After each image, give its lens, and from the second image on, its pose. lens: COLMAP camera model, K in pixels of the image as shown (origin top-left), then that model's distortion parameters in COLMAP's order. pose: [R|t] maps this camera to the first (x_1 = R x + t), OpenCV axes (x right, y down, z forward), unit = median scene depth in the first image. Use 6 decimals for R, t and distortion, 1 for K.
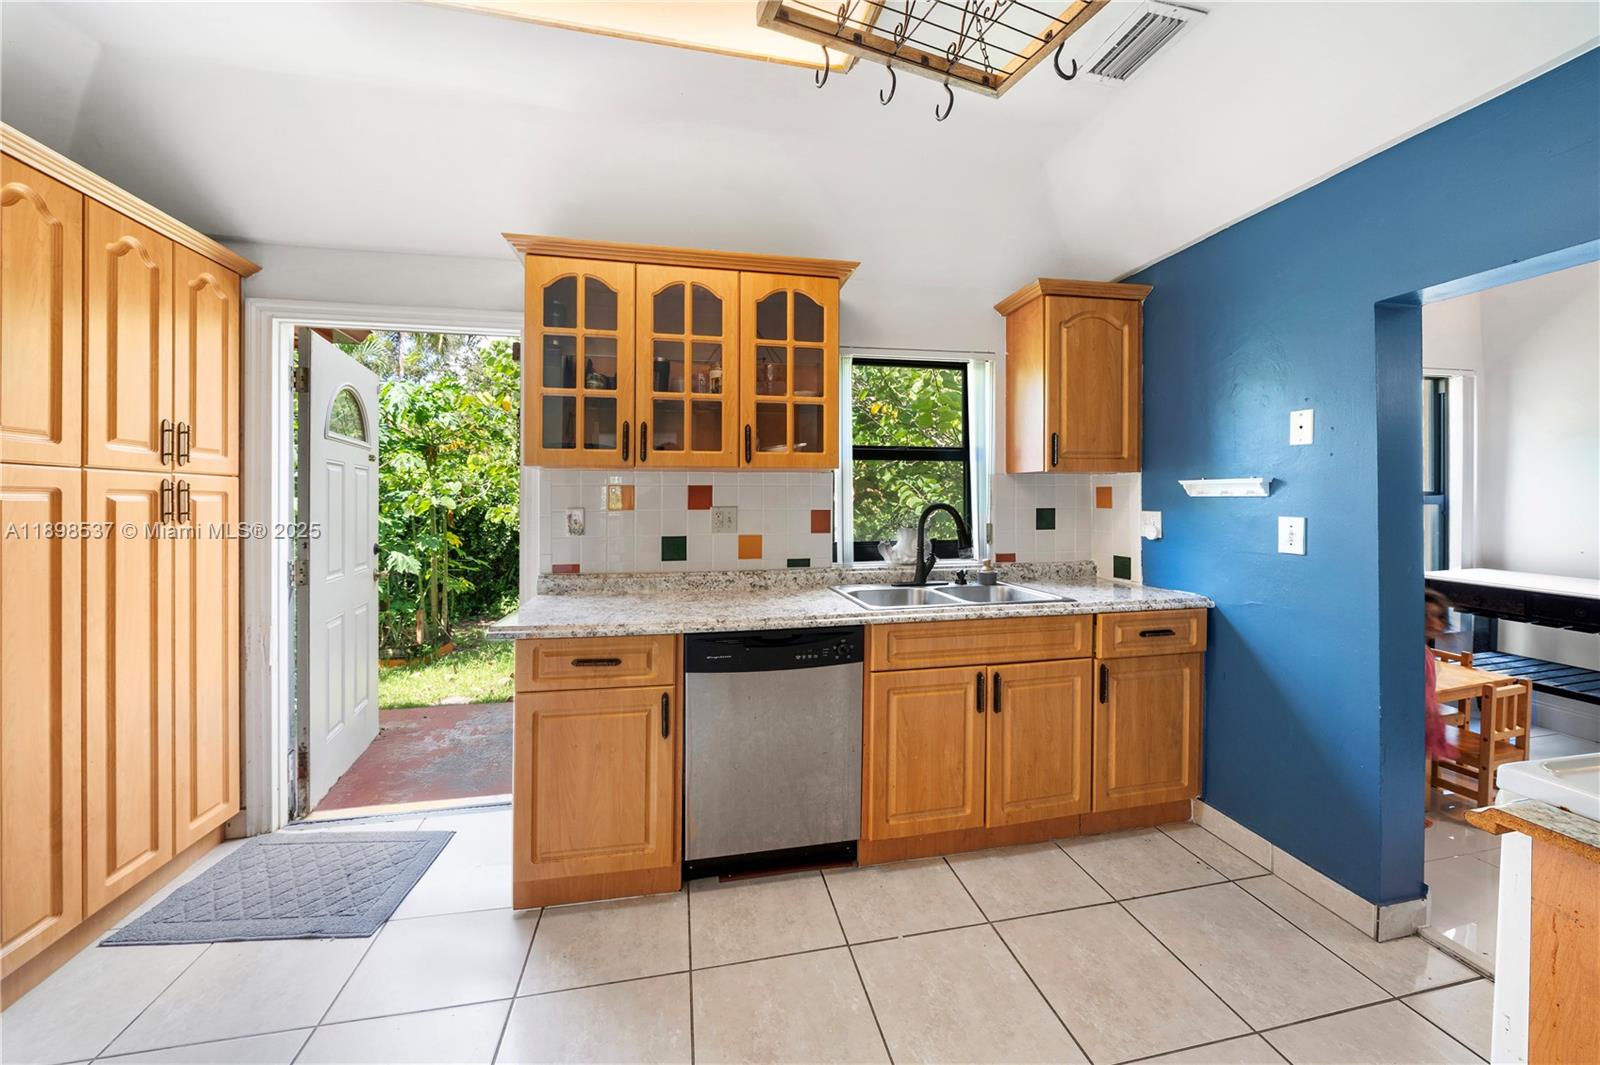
lens RADIAL K [[563.3, 0, 793.5], [0, 563.3, 496.0], [0, 0, 1]] dist [-0.001622, -0.000239]
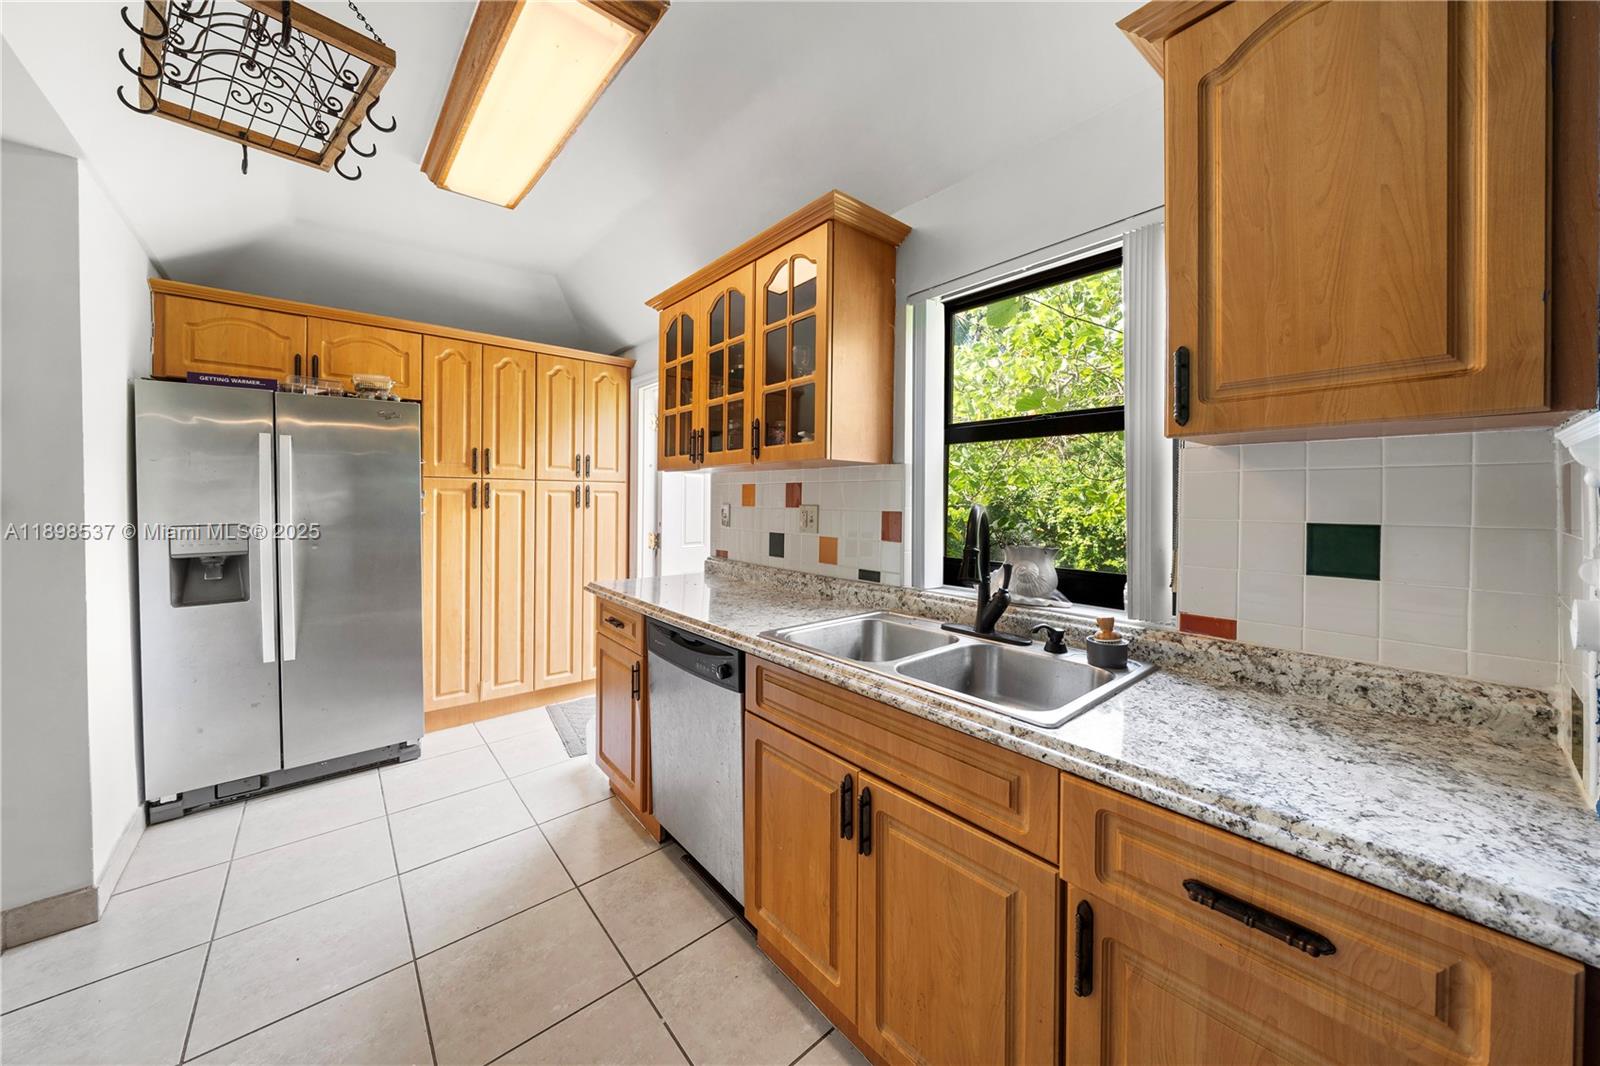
lens RADIAL K [[563.3, 0, 793.5], [0, 563.3, 496.5], [0, 0, 1]] dist [-0.001622, -0.000239]
pose [[0.477064, 0.003700, -0.878861, 0.785923], [-0.003206, 0.999992, 0.002470, 0.002409], [0.878863, 0.001640, 0.477072, 0.598077]]
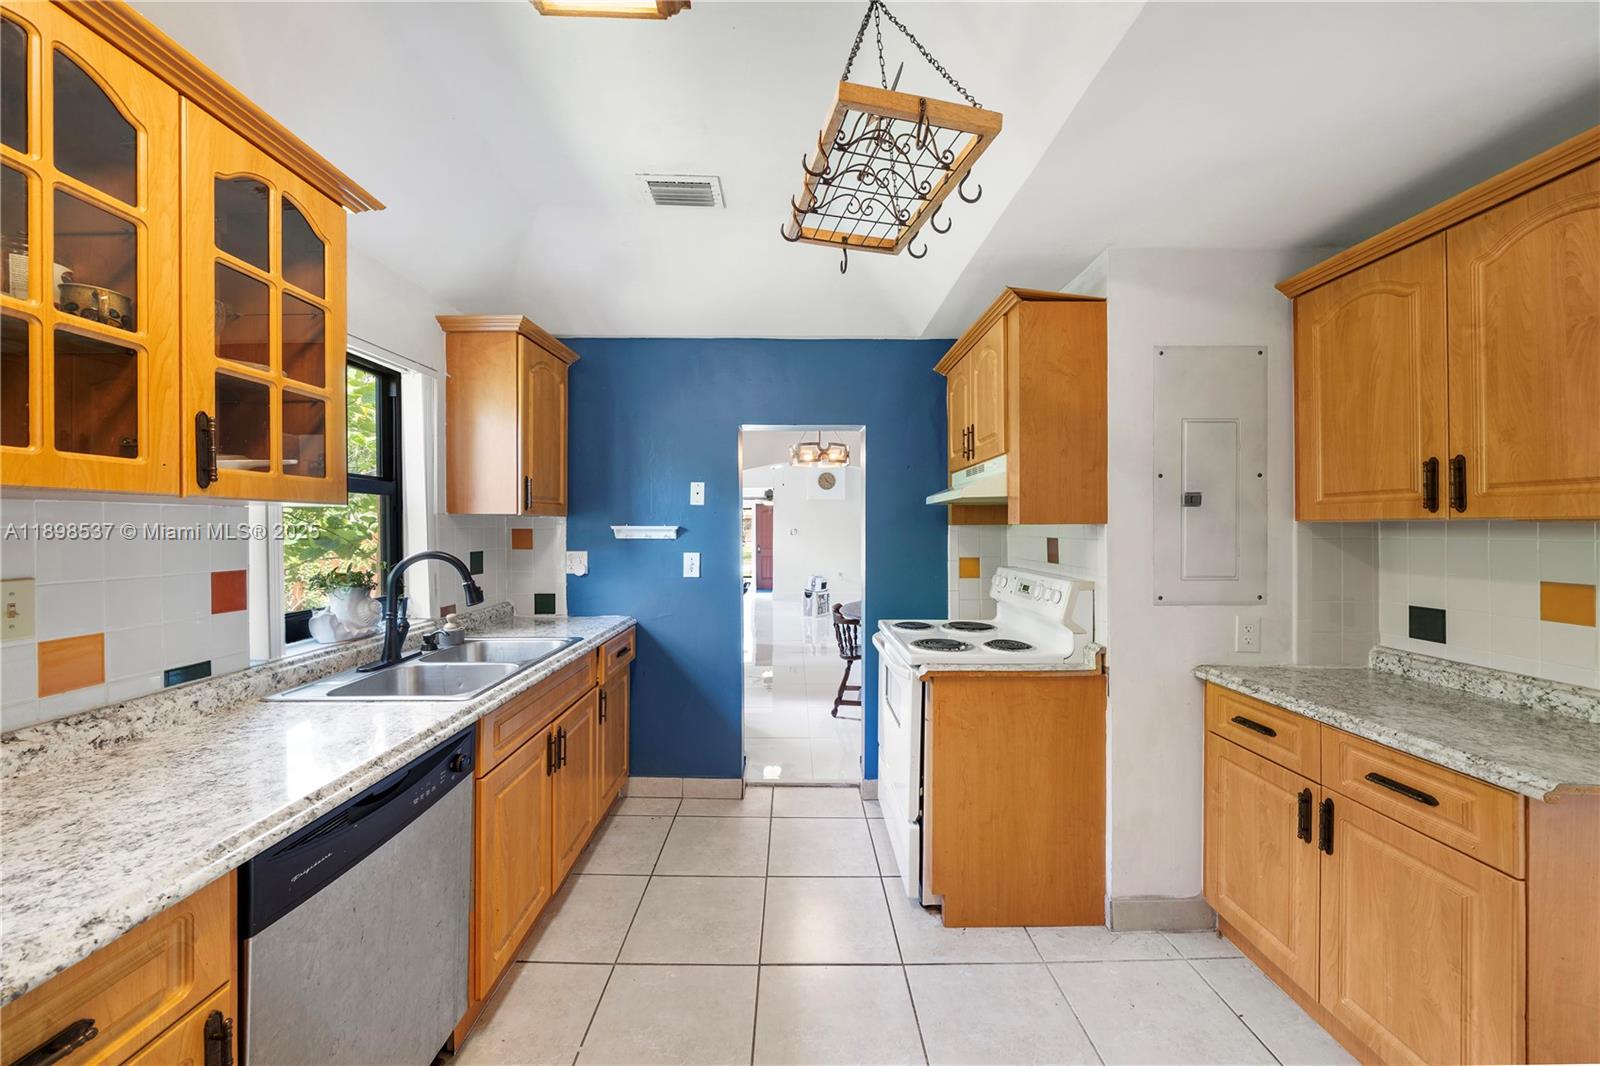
lens RADIAL K [[563.9, 0, 794.8], [0, 563.9, 527.6], [0, 0, 1]] dist [-0.001770, -0.000131]
pose [[0.197550, 0.001423, 0.980292, -0.466861], [-0.005006, 0.999987, -0.000442, -0.026330], [-0.980280, -0.004820, 0.197555, 0.382621]]
